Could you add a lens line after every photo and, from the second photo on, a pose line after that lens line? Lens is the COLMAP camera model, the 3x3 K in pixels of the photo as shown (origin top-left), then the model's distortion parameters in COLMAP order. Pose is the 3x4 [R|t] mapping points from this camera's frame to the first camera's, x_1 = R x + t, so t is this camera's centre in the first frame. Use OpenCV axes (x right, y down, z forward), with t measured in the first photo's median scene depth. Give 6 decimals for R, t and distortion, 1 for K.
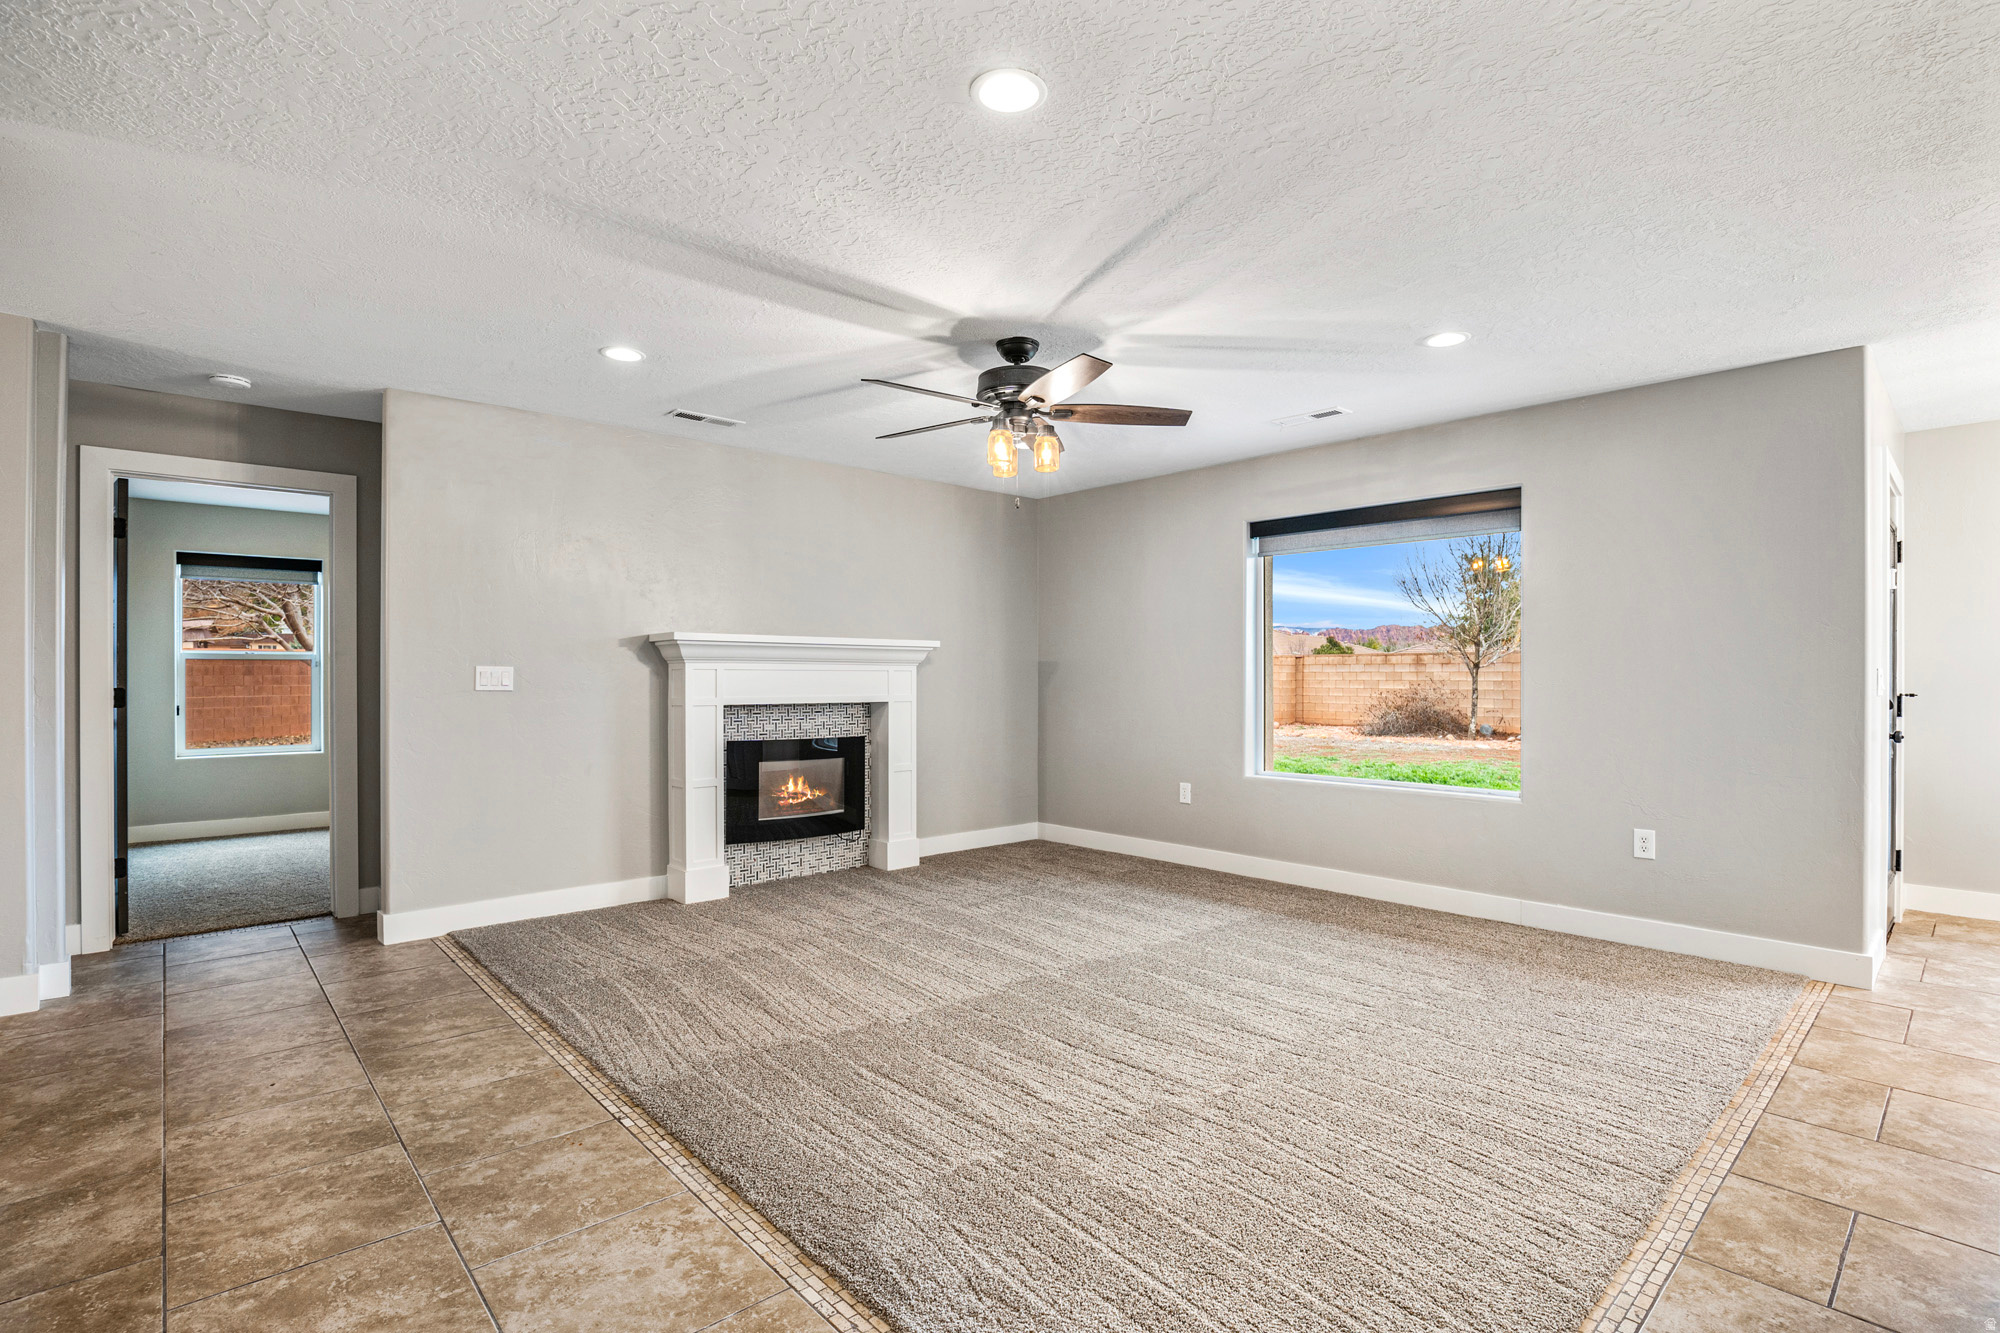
lens RADIAL K [[918.8, 0, 997.3], [0, 918.8, 676.9], [0, 0, 1]] dist [-0.023285, 0.000130]
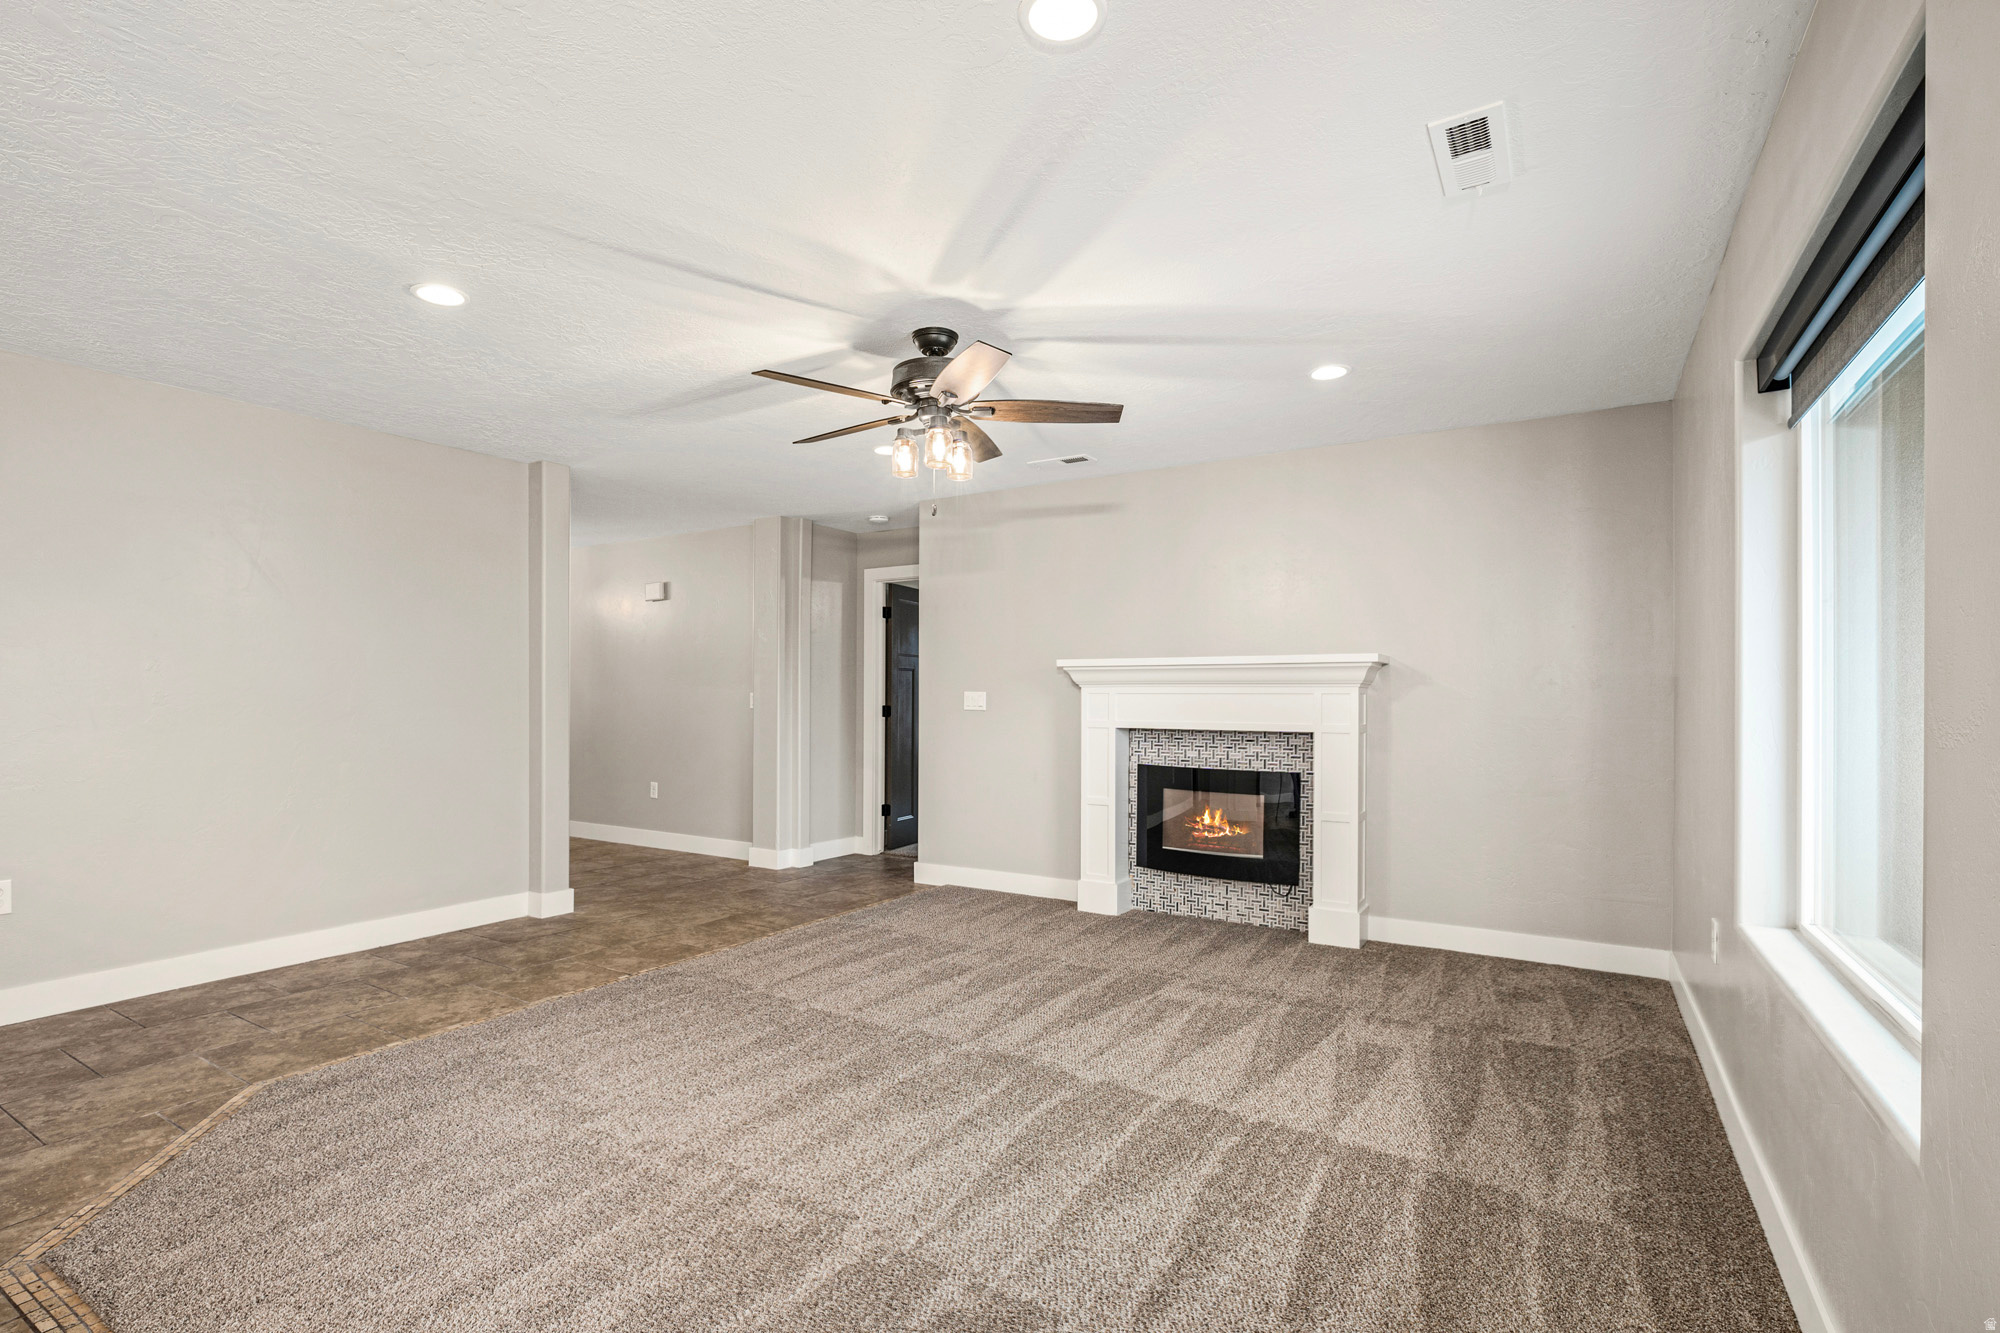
lens RADIAL K [[948.3, 0, 1006.5], [0, 948.3, 701.7], [0, 0, 1]] dist [-0.000987, -0.000259]
pose [[0.279920, 0.003360, -0.960018, 0.700378], [-0.002792, 0.999992, 0.002686, -0.001301], [0.960019, 0.001928, 0.279927, 0.594348]]
